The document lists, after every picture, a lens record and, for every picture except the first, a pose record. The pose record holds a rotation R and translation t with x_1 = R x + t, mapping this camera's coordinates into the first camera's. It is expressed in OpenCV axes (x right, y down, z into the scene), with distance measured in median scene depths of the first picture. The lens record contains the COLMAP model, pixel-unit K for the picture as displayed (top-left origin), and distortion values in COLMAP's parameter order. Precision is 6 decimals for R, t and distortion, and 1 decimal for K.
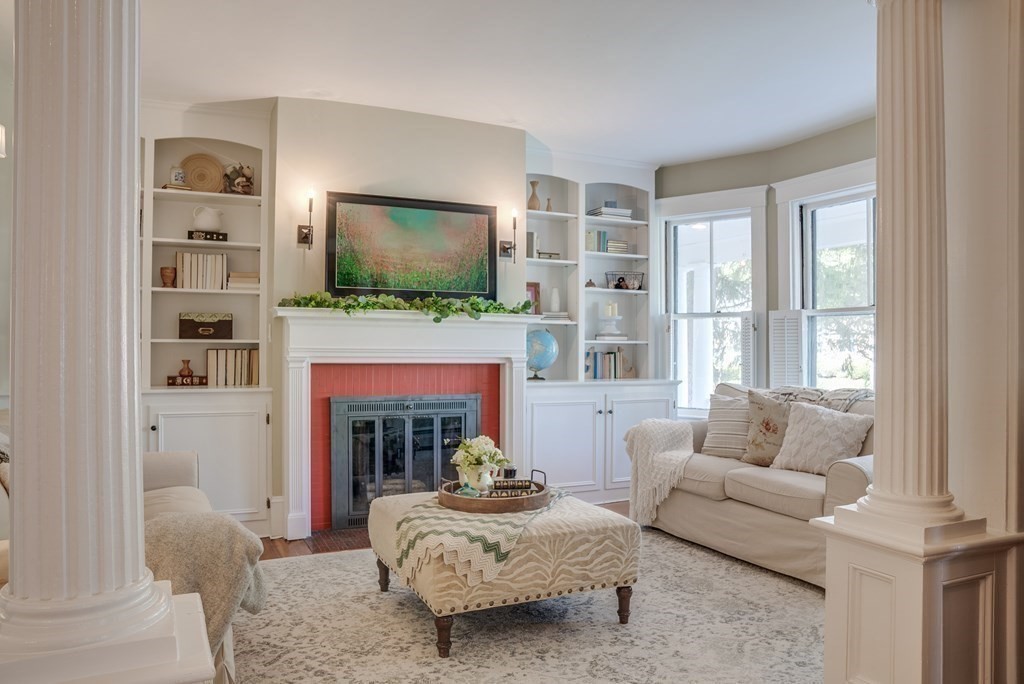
lens RADIAL K [[720.8, 0, 509.8], [0, 720.8, 346.7], [0, 0, 1]] dist [-0.127077, 0.098782]
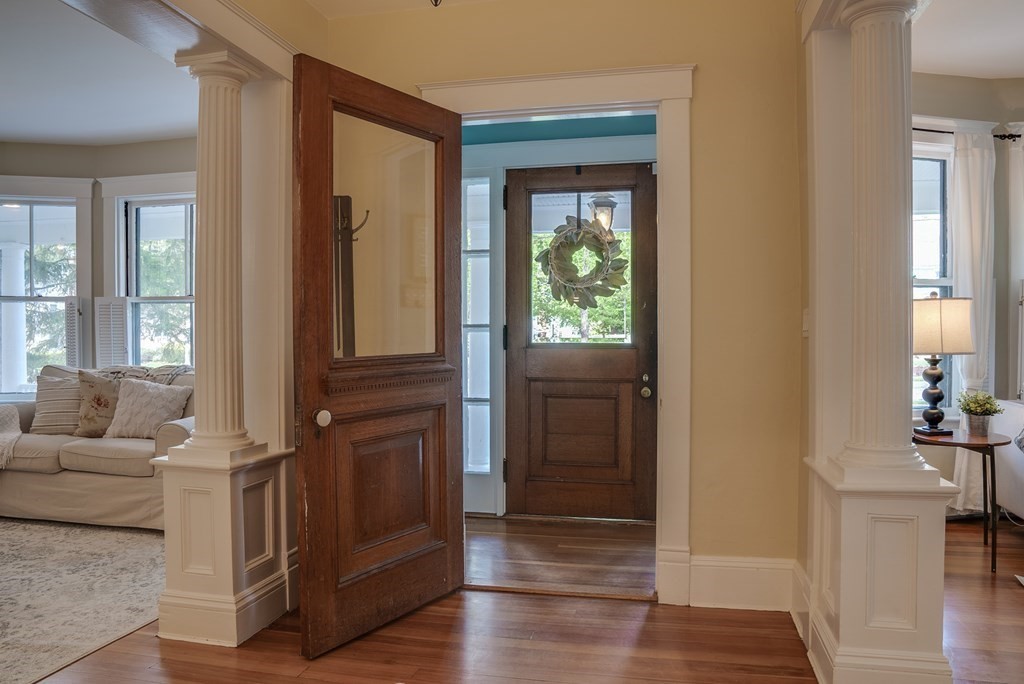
lens RADIAL K [[720.8, 0, 509.8], [0, 720.8, 346.7], [0, 0, 1]] dist [-0.127077, 0.098782]
pose [[0.615386, -0.018711, 0.788004, -0.105260], [0.000672, 0.999730, 0.023214, 0.000842], [-0.788226, -0.013756, 0.615232, -0.189732]]
